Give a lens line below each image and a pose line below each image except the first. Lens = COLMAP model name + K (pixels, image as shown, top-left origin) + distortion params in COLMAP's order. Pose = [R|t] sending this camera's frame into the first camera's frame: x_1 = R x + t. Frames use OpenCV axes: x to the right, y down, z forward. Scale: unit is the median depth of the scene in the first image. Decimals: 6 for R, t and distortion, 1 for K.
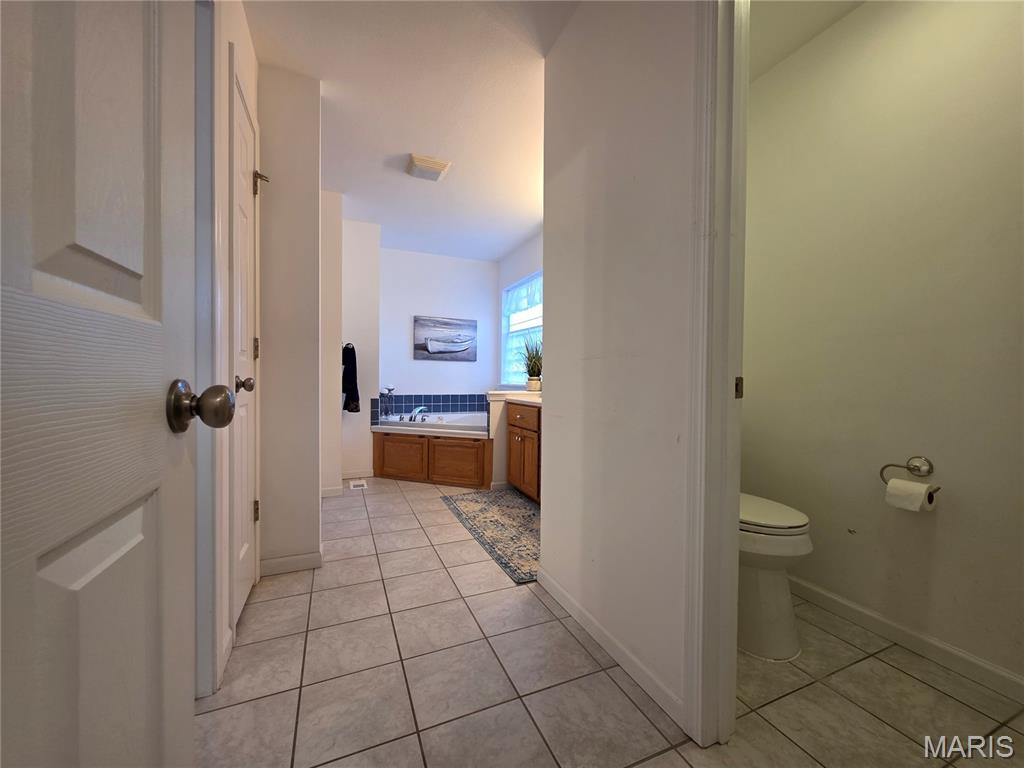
lens RADIAL K [[411.6, 0, 513.2], [0, 411.6, 383.1], [0, 0, 1]] dist [0.001302, 0.000001]
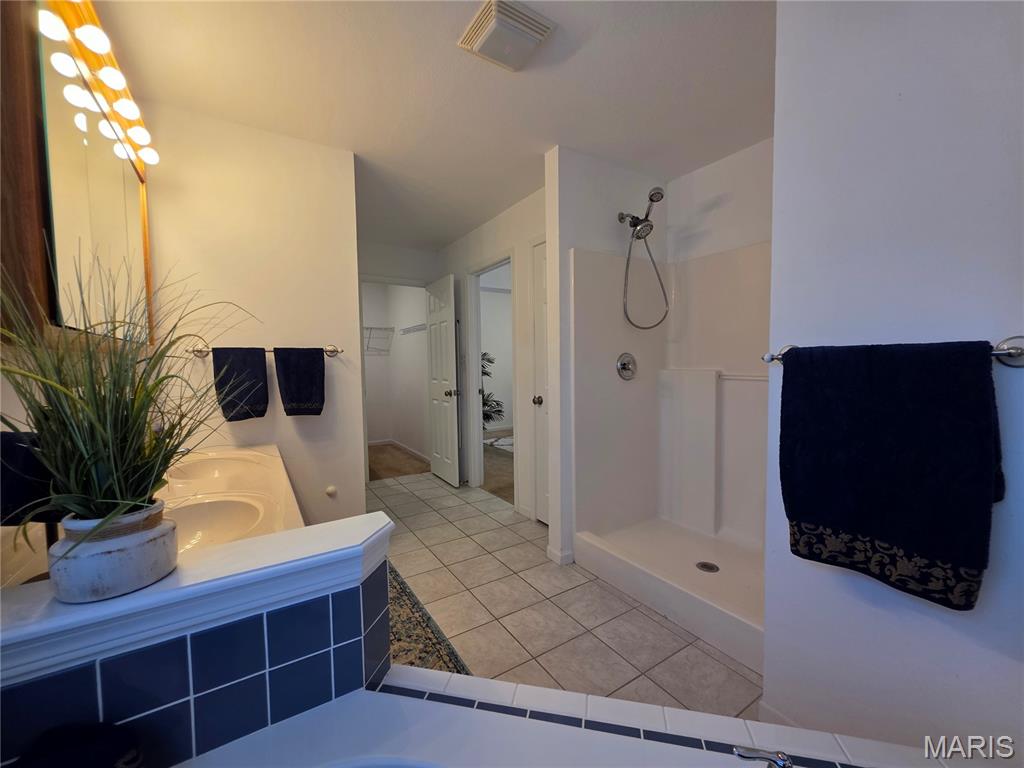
lens RADIAL K [[411.6, 0, 513.5], [0, 411.6, 387.7], [0, 0, 1]] dist [0.001302, 0.000001]
pose [[-0.987352, 0.019558, -0.157332, -0.158858], [0.009218, 0.997765, 0.066182, -0.123936], [0.158274, 0.063895, -0.985326, 1.897848]]
